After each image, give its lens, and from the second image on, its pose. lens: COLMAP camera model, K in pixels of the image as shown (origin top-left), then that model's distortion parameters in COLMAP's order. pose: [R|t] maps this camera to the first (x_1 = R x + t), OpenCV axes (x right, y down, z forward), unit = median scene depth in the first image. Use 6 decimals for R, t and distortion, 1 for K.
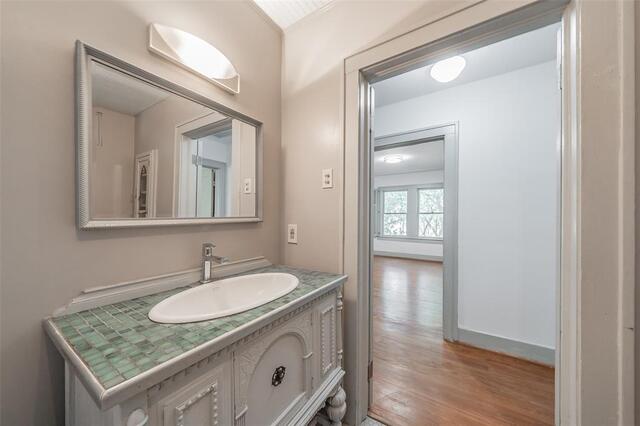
lens RADIAL K [[227.8, 0, 309.8], [0, 227.8, 212.7], [0, 0, 1]] dist [-0.000069, 0.000007]
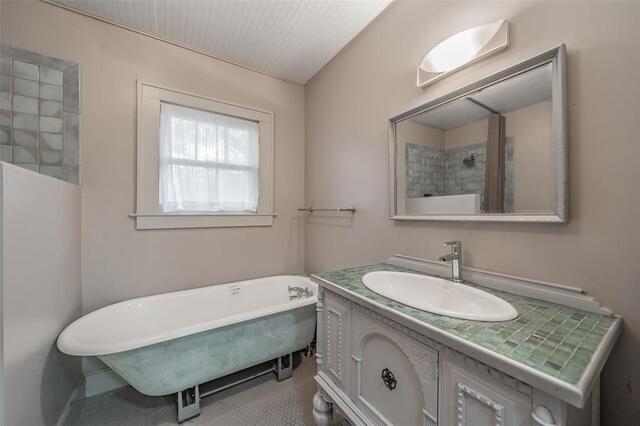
lens RADIAL K [[239.6, 0, 336.6], [0, 239.6, 212.7], [0, 0, 1]] dist [-0.001625, -0.000219]
pose [[-0.339864, -0.003728, -0.940467, 0.859532], [0.005209, 0.999969, -0.005847, 0.021844], [0.940460, -0.006886, -0.339835, 1.105781]]
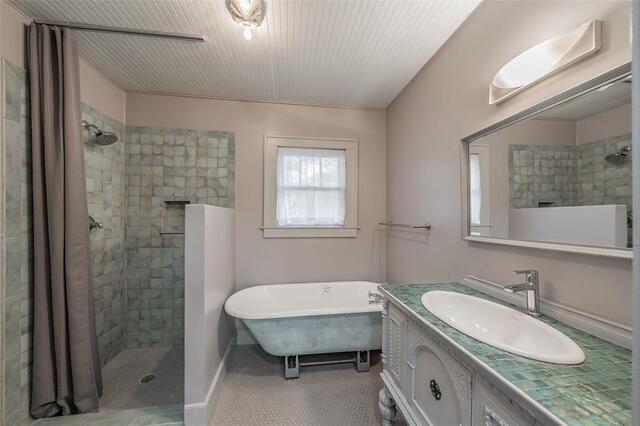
lens RADIAL K [[231.4, 0, 322.9], [0, 231.4, 216.6], [0, 0, 1]] dist [-0.001072, -0.000095]
pose [[-0.722934, -0.009301, -0.690855, 0.970238], [-0.000511, 0.999916, -0.012927, -0.078786], [0.690917, -0.008992, -0.722878, 1.383733]]
